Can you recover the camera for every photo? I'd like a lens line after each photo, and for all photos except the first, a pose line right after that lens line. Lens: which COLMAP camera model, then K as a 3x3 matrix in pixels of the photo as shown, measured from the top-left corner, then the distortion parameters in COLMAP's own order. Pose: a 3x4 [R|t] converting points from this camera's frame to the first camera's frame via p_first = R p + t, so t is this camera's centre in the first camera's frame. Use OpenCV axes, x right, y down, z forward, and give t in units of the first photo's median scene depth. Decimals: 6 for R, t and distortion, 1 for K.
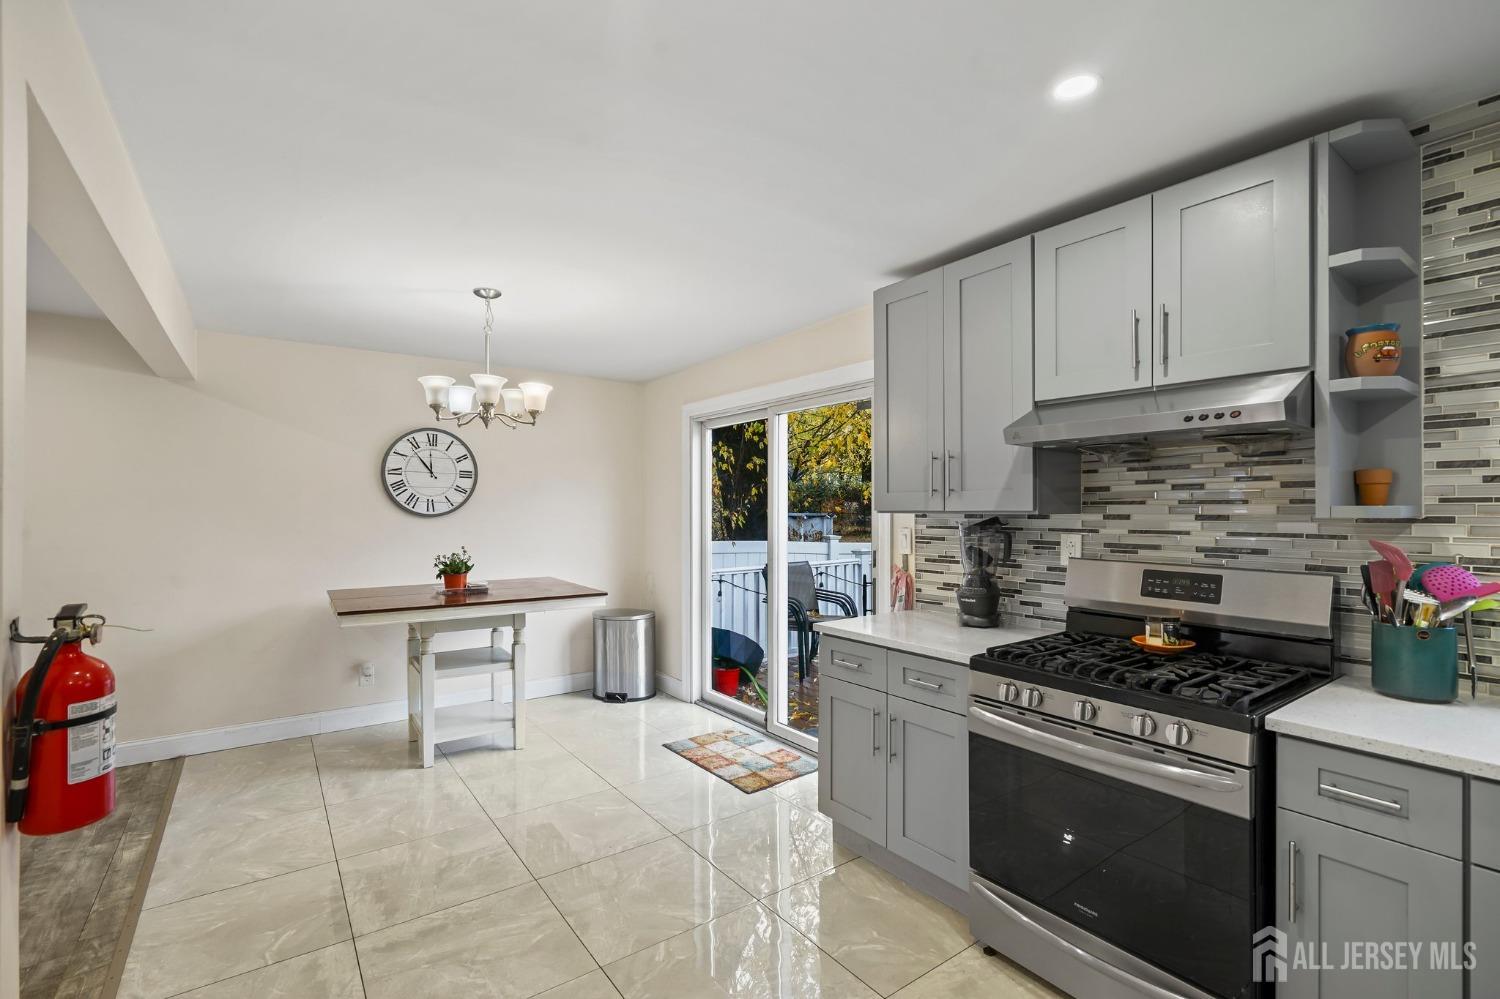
lens RADIAL K [[677.0, 0, 736.7], [0, 677.0, 504.6], [0, 0, 1]] dist [-0.005202, 0.000133]
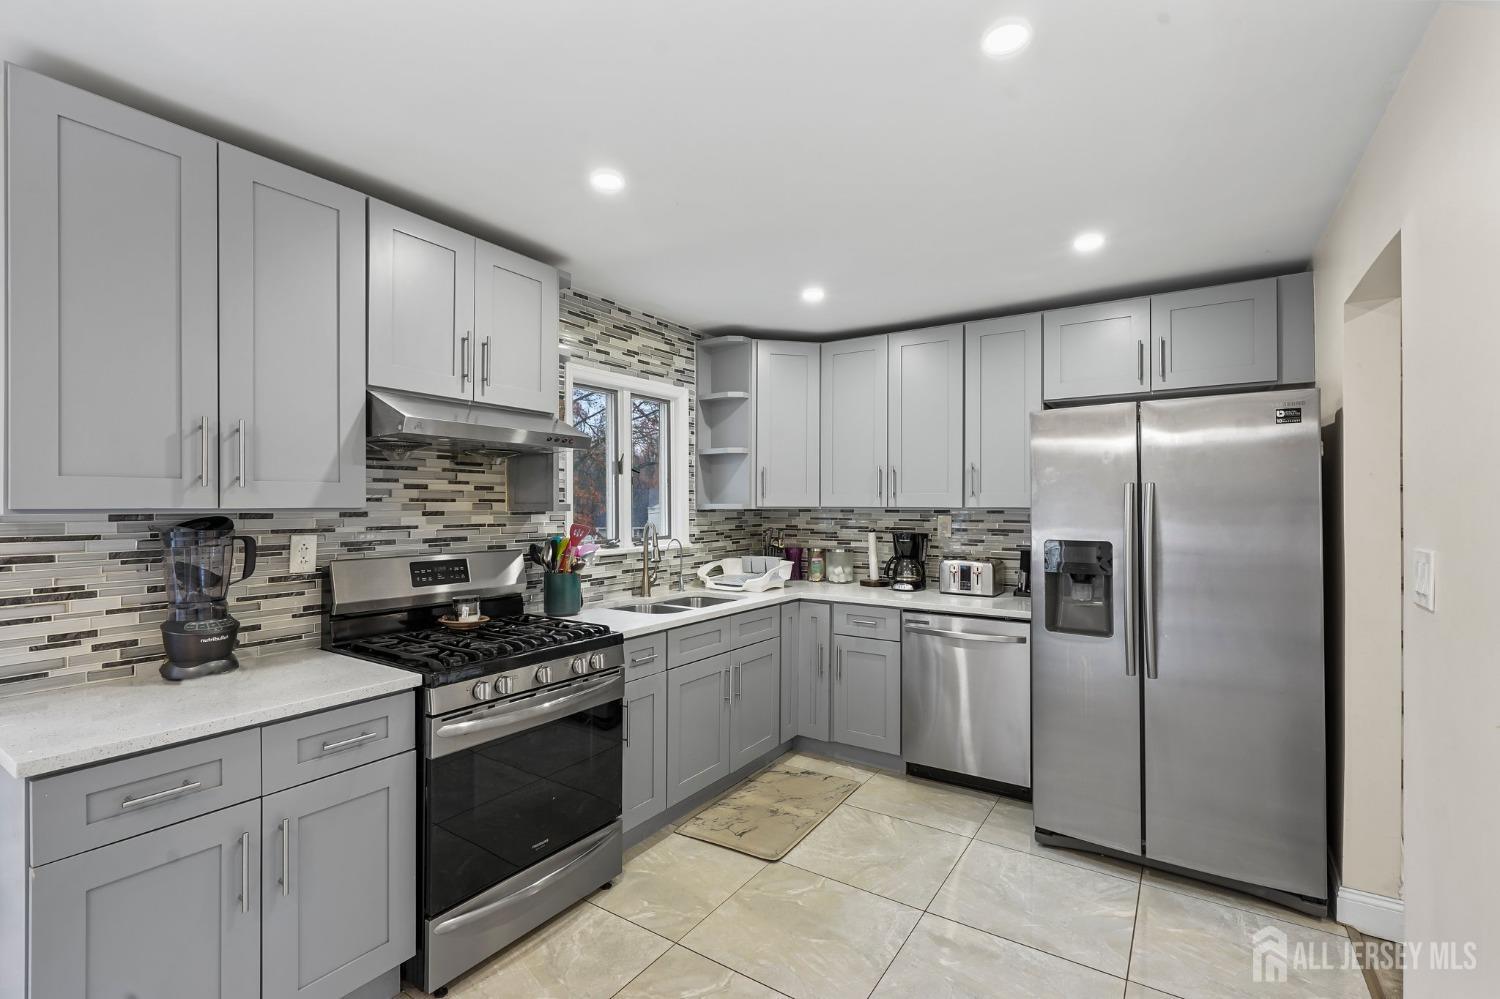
lens RADIAL K [[677.0, 0, 736.7], [0, 677.0, 504.6], [0, 0, 1]] dist [-0.005202, 0.000133]
pose [[-0.355751, 0.003975, 0.934572, -0.585548], [-0.002263, 0.999984, -0.005115, 0.008595], [-0.934578, -0.003934, -0.355737, 0.901169]]
